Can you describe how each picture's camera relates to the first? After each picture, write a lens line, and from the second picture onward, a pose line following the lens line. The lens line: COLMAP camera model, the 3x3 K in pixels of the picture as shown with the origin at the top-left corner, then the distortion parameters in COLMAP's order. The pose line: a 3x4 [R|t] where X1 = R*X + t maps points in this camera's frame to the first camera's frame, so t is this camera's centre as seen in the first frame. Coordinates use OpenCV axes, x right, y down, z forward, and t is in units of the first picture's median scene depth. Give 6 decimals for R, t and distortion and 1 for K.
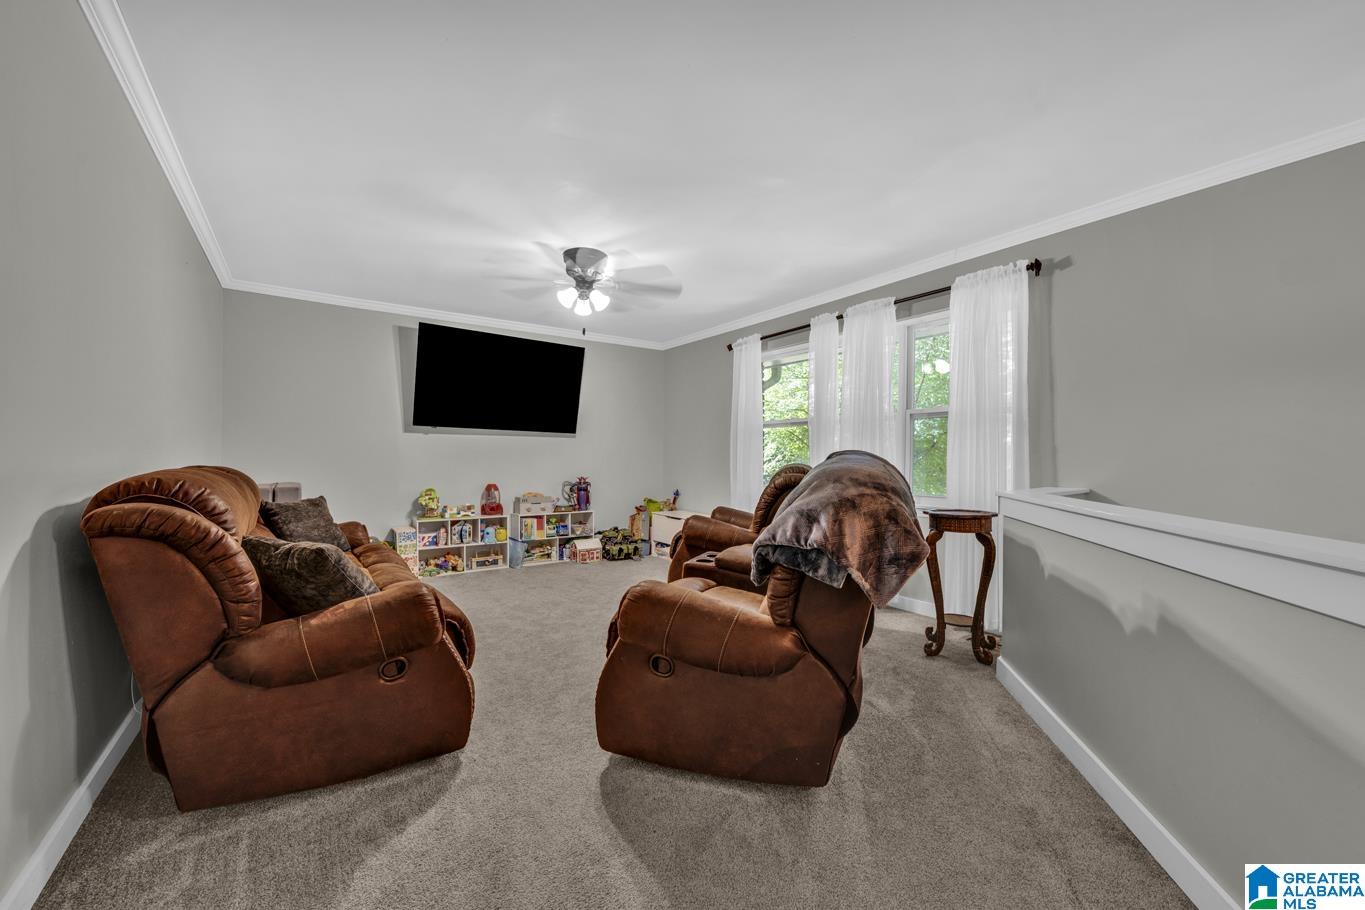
lens RADIAL K [[533.5, 0, 675.9], [0, 533.5, 461.3], [0, 0, 1]] dist [0.000930, -0.000086]
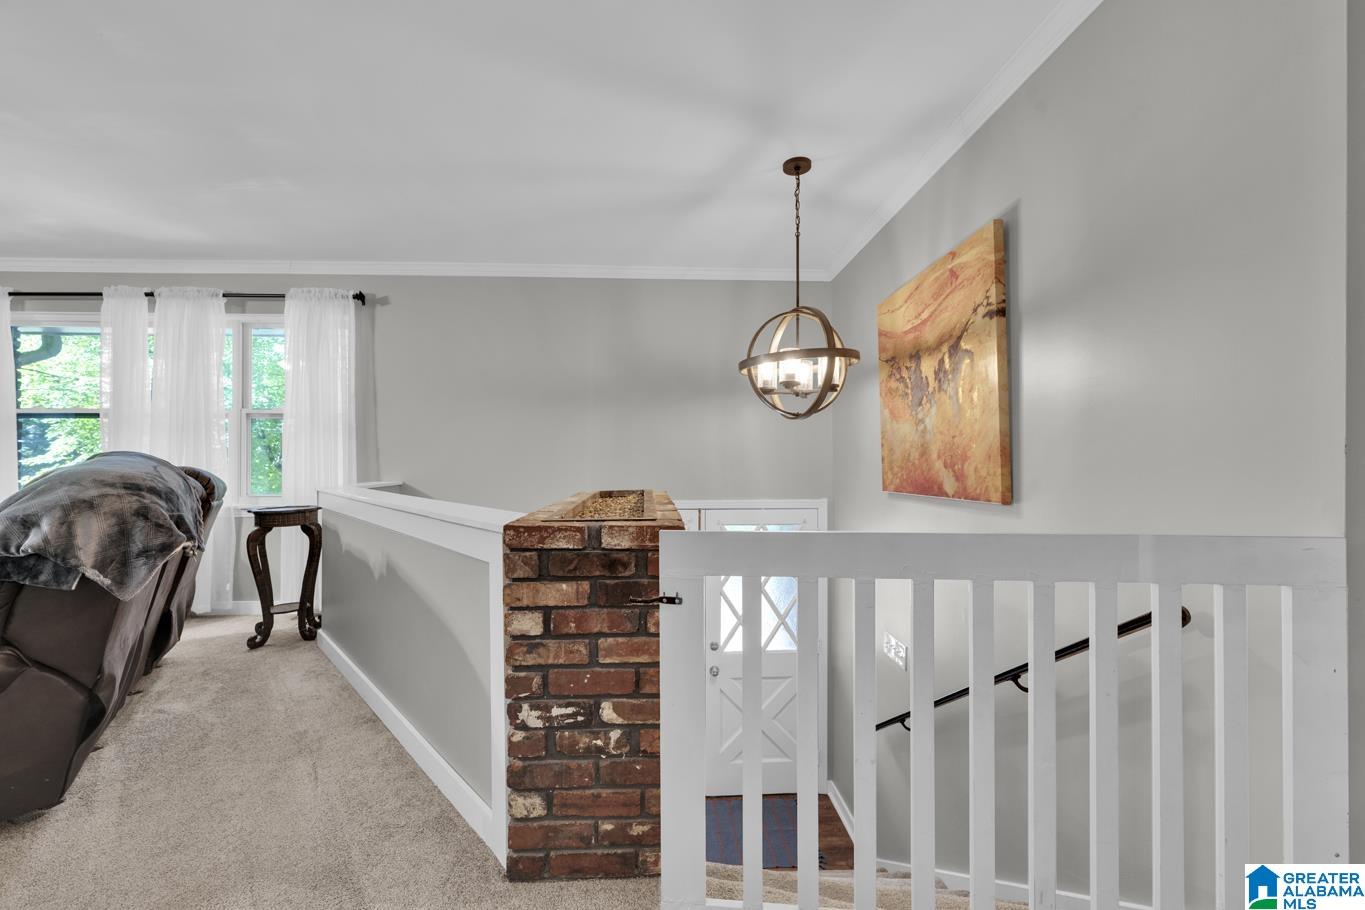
lens RADIAL K [[533.5, 0, 675.9], [0, 533.5, 461.3], [0, 0, 1]] dist [0.000930, -0.000086]
pose [[0.526135, -0.009454, 0.850348, 0.049710], [0.007577, 0.999951, 0.006429, -0.001035], [-0.850367, 0.003060, 0.526181, -0.446993]]
